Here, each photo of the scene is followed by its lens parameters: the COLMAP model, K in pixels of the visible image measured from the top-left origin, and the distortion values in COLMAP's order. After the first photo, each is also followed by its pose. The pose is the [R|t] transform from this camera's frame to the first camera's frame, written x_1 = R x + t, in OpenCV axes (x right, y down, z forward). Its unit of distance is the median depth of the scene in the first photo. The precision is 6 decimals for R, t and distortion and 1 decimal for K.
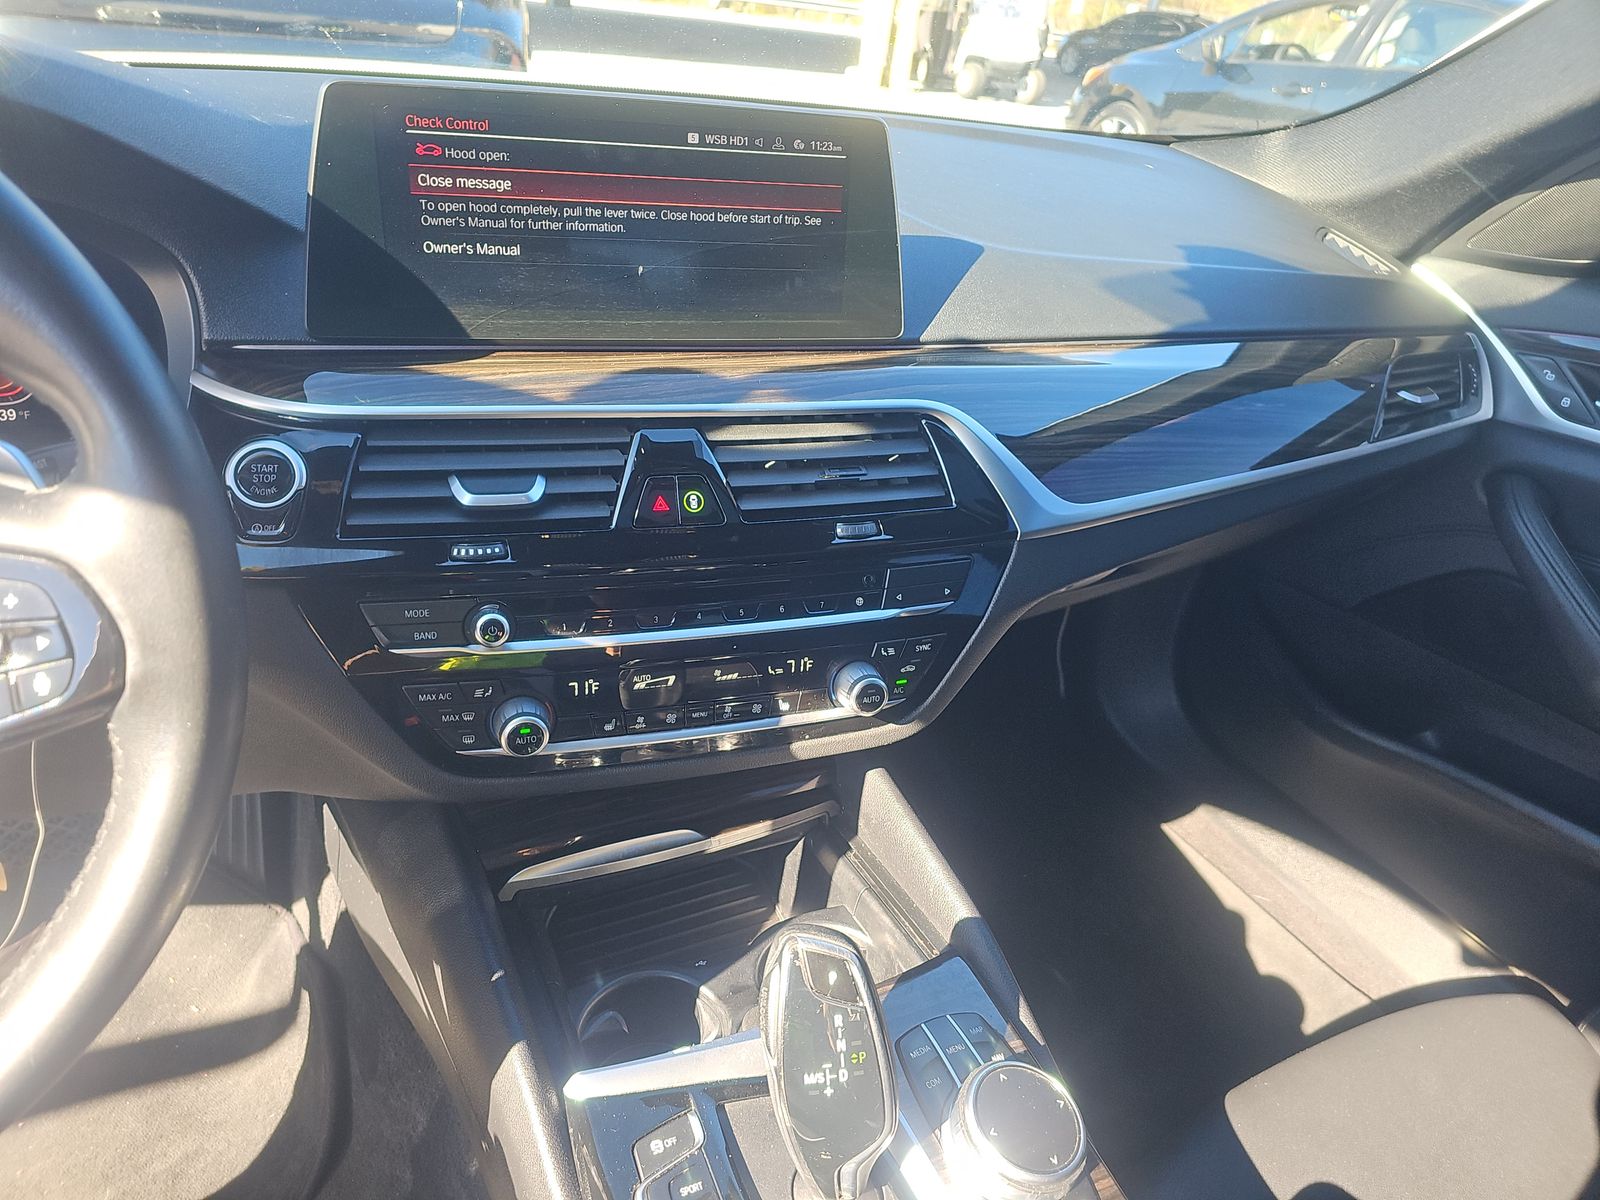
lens RADIAL K [[1057.5, 0, 797.8], [0, 1057.5, 602.7], [0, 0, 1]] dist [0.017333, -0.018228]
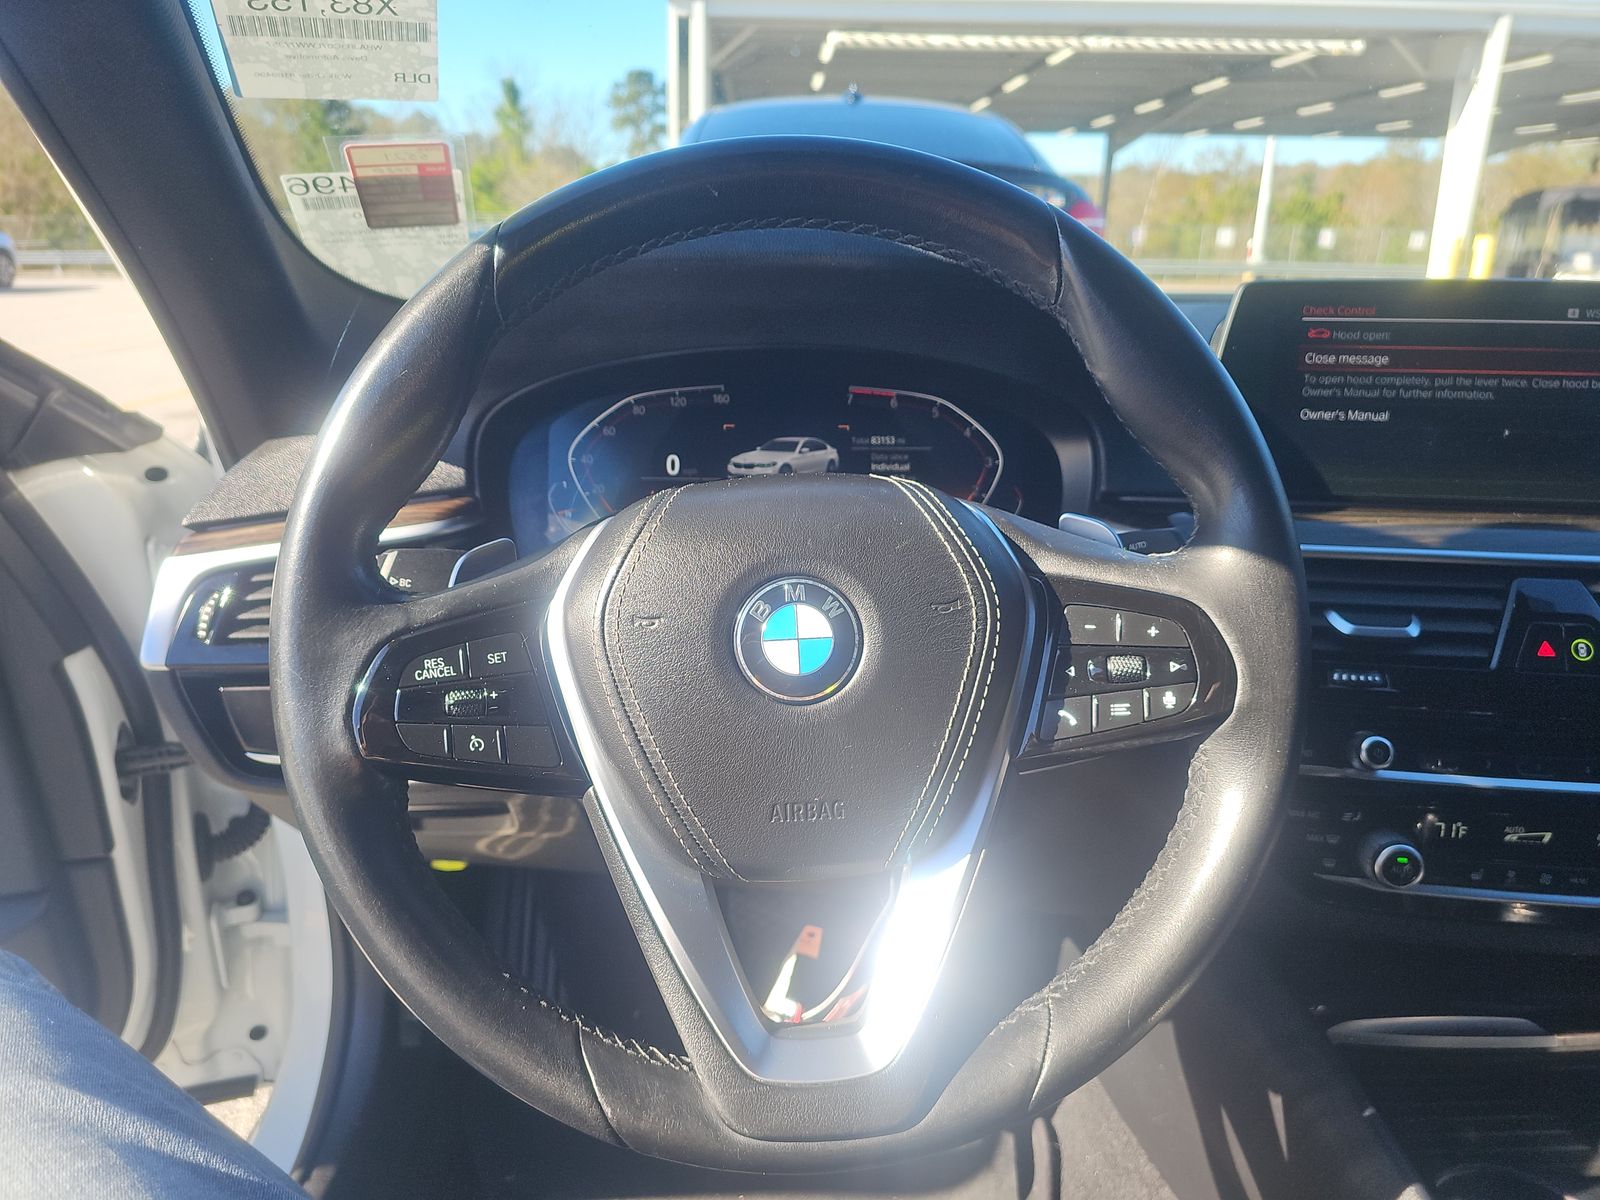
lens RADIAL K [[1057.5, 0, 795.3], [0, 1057.5, 595.8], [0, 0, 1]] dist [0.017333, -0.018228]
pose [[0.906793, 0.038107, -0.419851, -0.353836], [-0.138918, 0.967293, -0.212239, 0.166563], [0.398032, 0.250782, 0.882428, -0.166825]]
